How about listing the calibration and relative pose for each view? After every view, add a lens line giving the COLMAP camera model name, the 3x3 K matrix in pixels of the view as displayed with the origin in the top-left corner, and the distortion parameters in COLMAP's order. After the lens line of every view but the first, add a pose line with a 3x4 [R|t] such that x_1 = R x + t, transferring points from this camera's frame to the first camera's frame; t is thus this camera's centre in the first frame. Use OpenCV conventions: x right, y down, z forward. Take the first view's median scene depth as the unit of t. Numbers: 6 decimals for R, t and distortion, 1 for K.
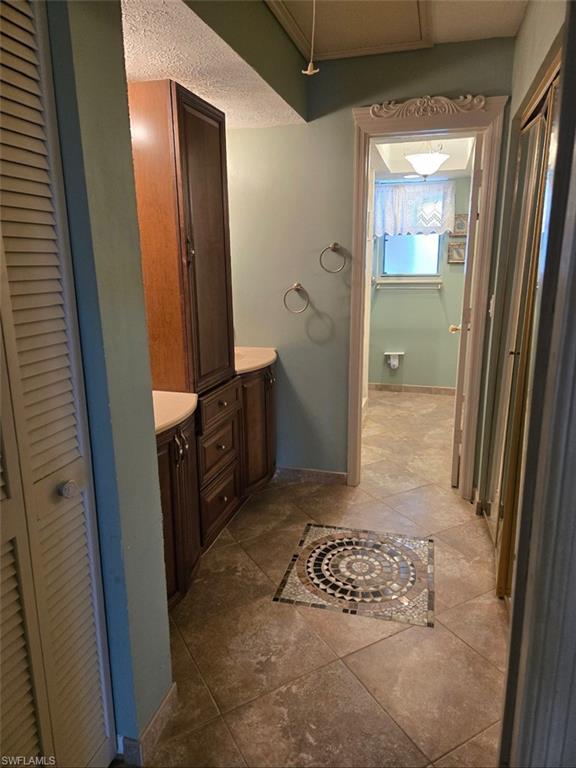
lens RADIAL K [[510.1, 0, 290.4], [0, 510.1, 370.4], [0, 0, 1]] dist [0.022167, -0.003950]
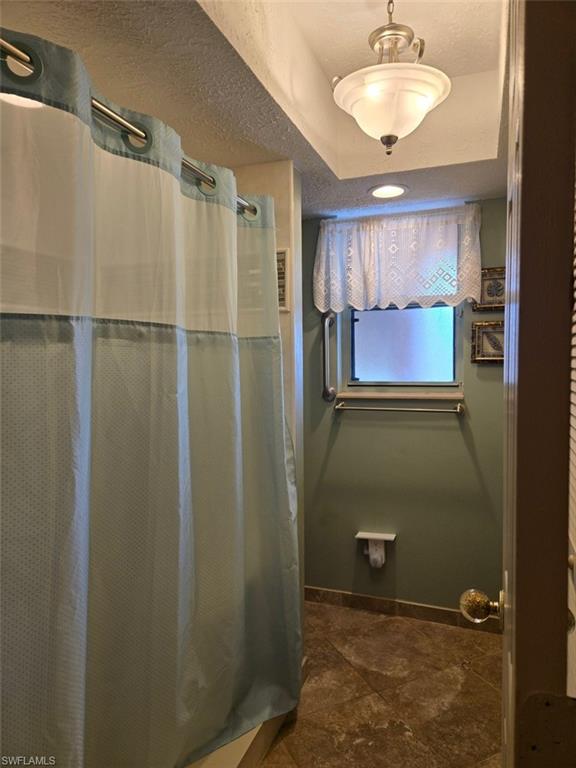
lens RADIAL K [[510.1, 0, 290.4], [0, 510.1, 370.4], [0, 0, 1]] dist [0.022167, -0.003950]
pose [[0.996699, 0.002991, -0.081133, 0.167227], [-0.018441, 0.981540, -0.190365, -0.100867], [0.079066, 0.191232, 0.978355, 0.488983]]
